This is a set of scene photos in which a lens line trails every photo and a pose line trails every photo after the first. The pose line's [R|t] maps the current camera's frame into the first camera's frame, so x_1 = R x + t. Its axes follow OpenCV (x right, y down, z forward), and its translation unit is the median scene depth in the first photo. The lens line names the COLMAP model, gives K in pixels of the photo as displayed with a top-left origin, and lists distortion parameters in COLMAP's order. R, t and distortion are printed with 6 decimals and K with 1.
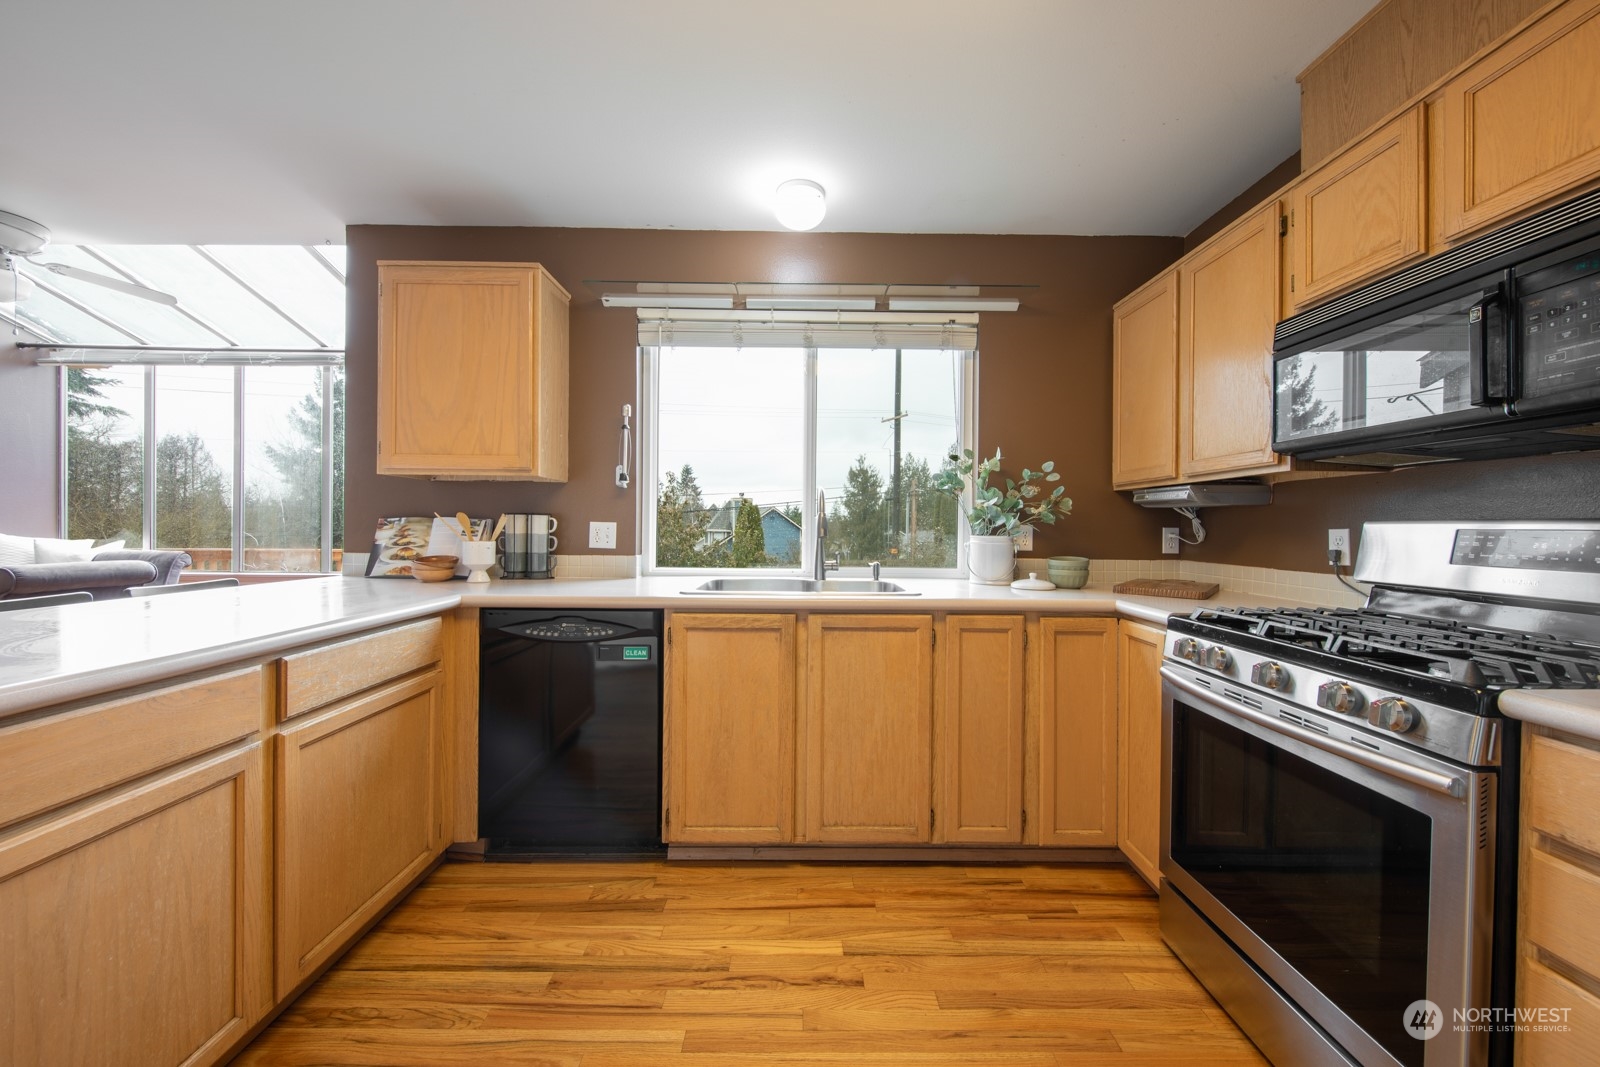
lens RADIAL K [[583.0, 0, 805.1], [0, 583.0, 526.1], [0, 0, 1]] dist [0.001928, -0.000059]
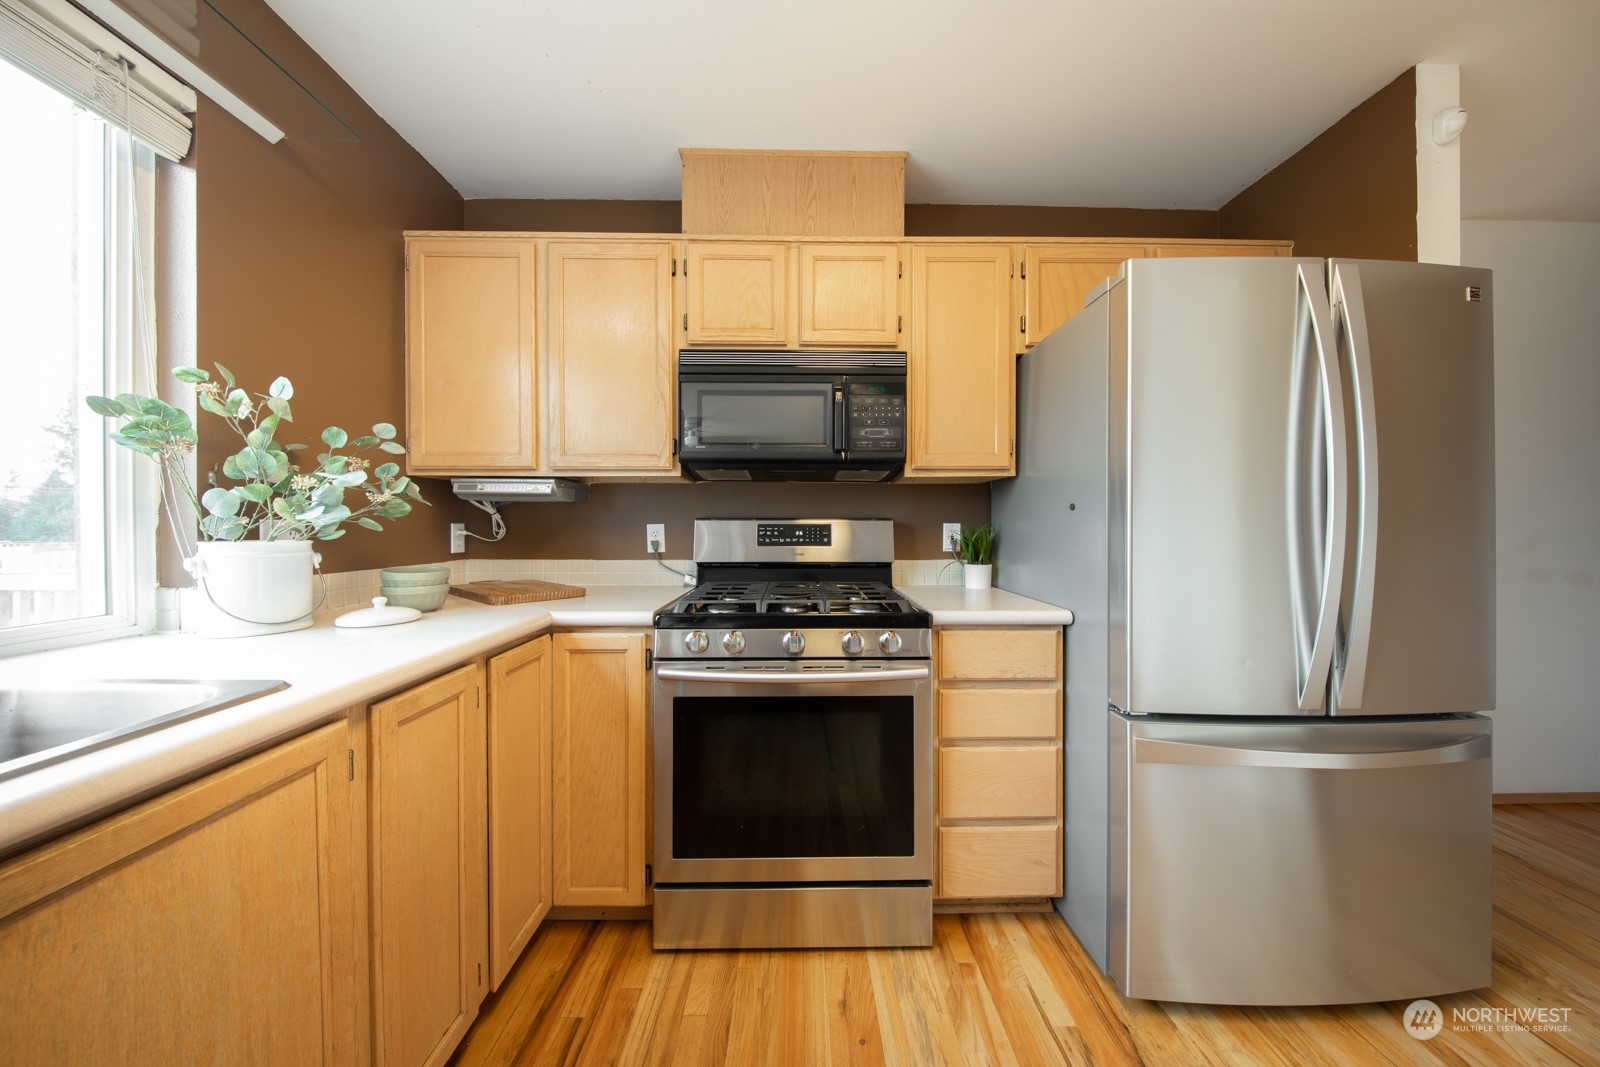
lens RADIAL K [[502.6, 0, 805.4], [0, 502.6, 528.1], [0, 0, 1]] dist [0.007424, -0.004872]
pose [[-0.005938, -0.015418, 0.999864, -0.155273], [-0.001173, 0.999881, 0.015412, -0.002981], [-0.999982, -0.001082, -0.005955, 0.554214]]
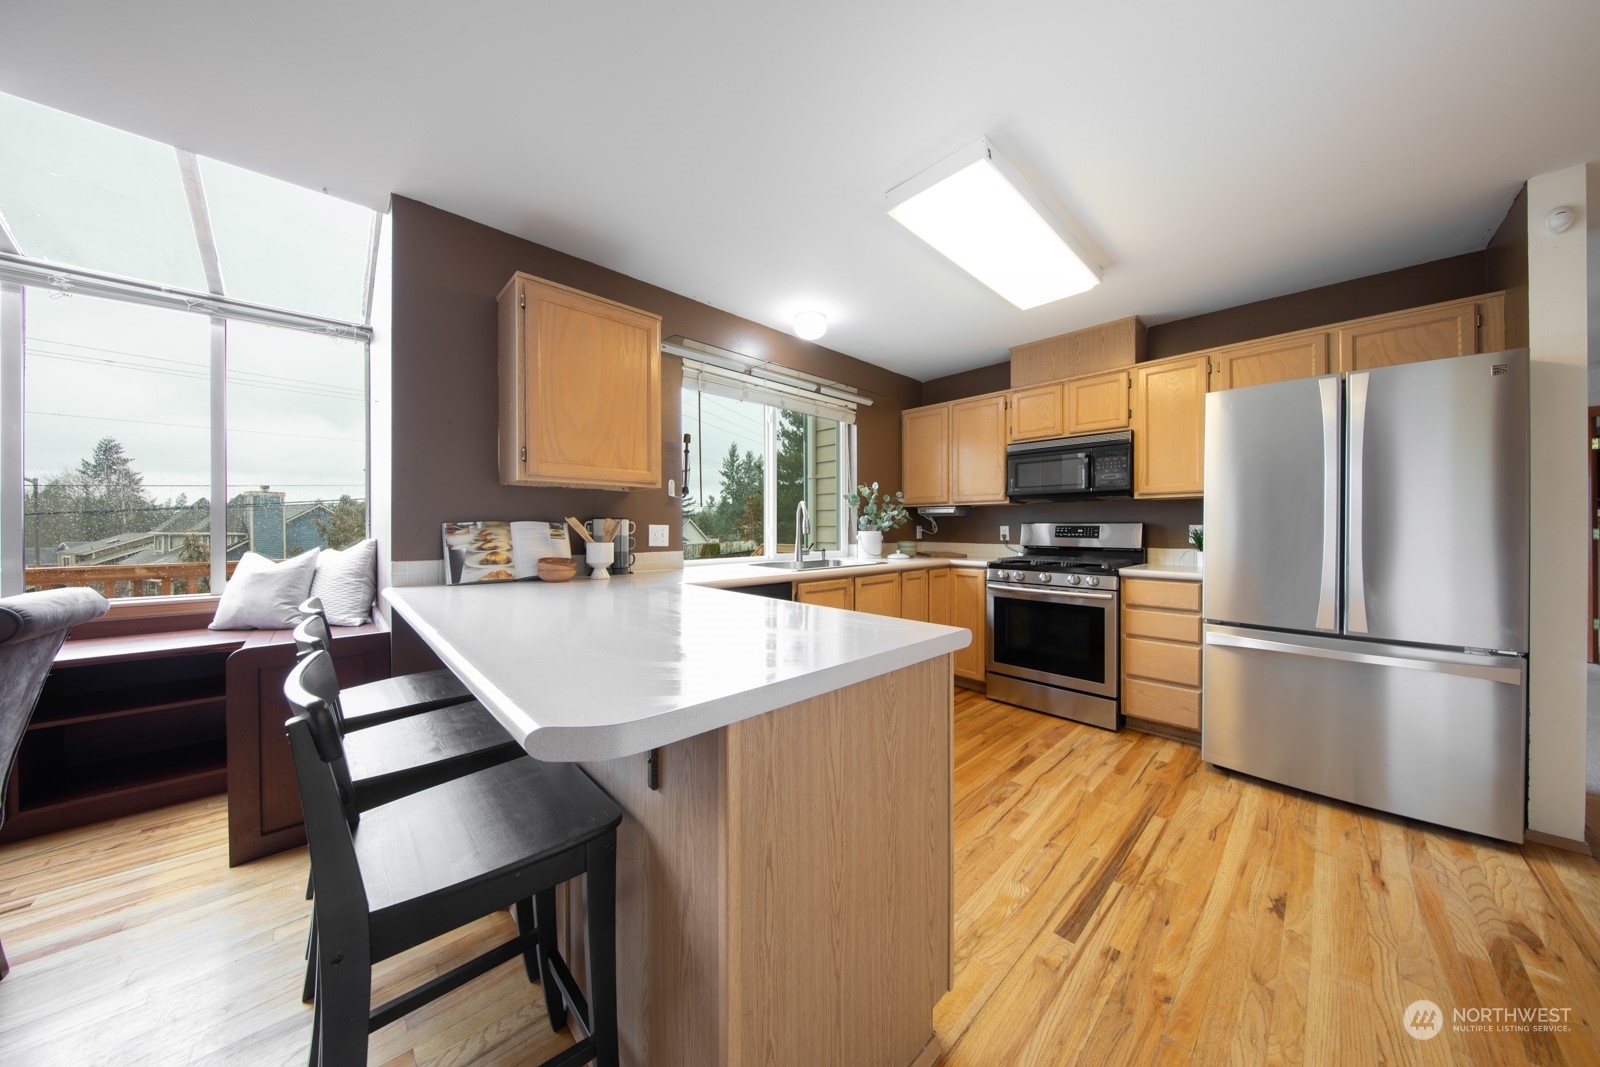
lens RADIAL K [[502.6, 0, 805.4], [0, 502.6, 528.1], [0, 0, 1]] dist [0.007424, -0.004872]
pose [[0.726483, -0.011177, 0.687094, -0.975651], [0.006735, 0.999936, 0.009145, -0.009179], [-0.687152, -0.002017, 0.726511, 0.013808]]
